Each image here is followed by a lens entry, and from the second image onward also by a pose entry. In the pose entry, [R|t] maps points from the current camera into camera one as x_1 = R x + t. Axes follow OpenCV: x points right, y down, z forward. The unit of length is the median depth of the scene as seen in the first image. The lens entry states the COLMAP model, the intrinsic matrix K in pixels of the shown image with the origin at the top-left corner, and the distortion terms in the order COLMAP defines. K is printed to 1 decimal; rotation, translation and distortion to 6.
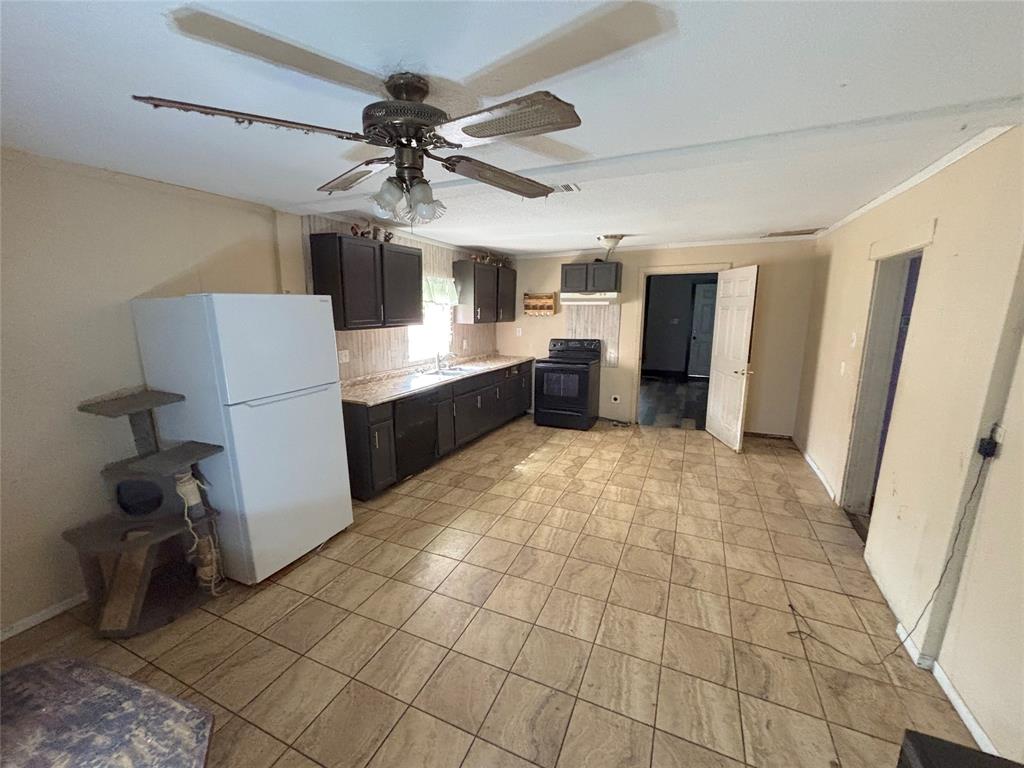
lens RADIAL K [[412.7, 0, 507.2], [0, 412.7, 382.8], [0, 0, 1]] dist [0.000576, -0.000091]
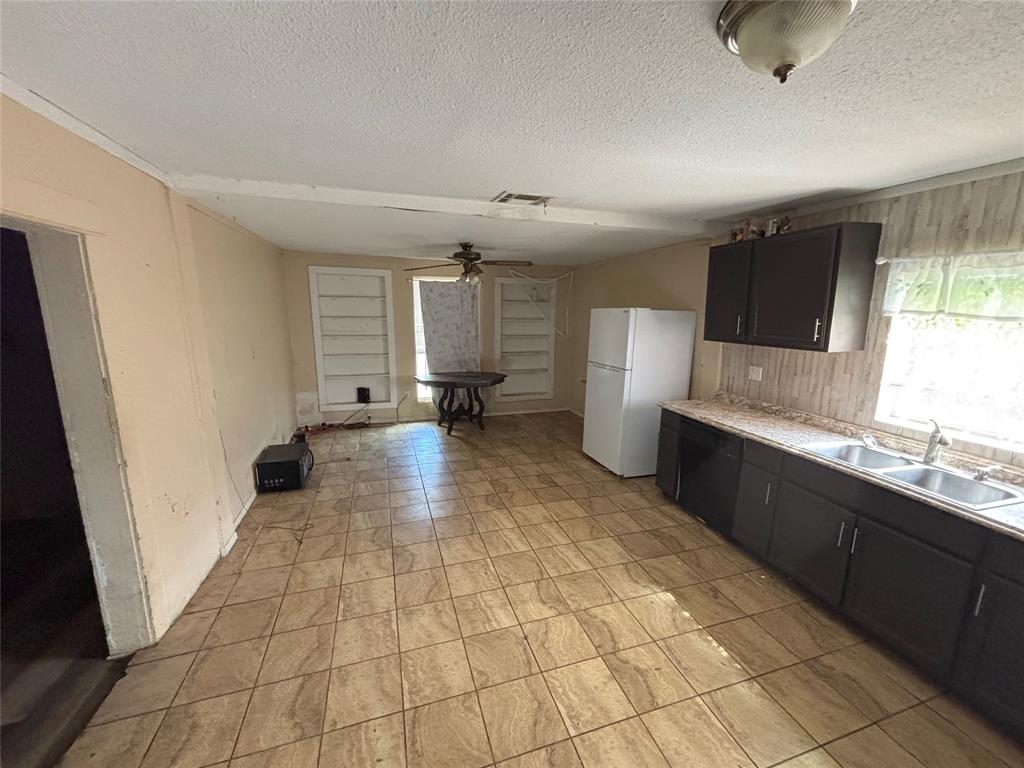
lens RADIAL K [[412.7, 0, 513.9], [0, 412.7, 383.4], [0, 0, 1]] dist [0.000576, -0.000091]
pose [[-0.736417, 0.112018, -0.667189, 0.577193], [-0.134648, 0.942198, 0.306811, -0.241548], [0.662993, 0.315777, -0.678768, 1.242403]]
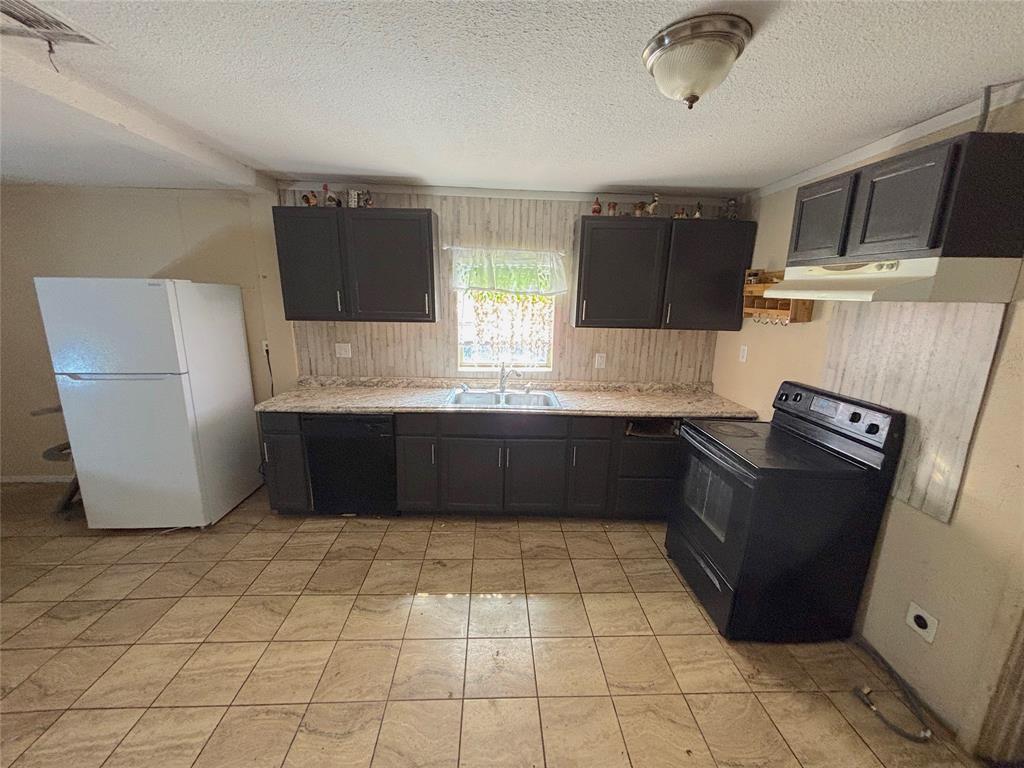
lens RADIAL K [[412.7, 0, 512.4], [0, 412.7, 385.1], [0, 0, 1]] dist [0.000576, -0.000091]
pose [[0.456691, 0.206767, -0.865263, 0.526001], [-0.180090, 0.973965, 0.137691, -0.172346], [0.871207, 0.092944, 0.482038, 0.878993]]
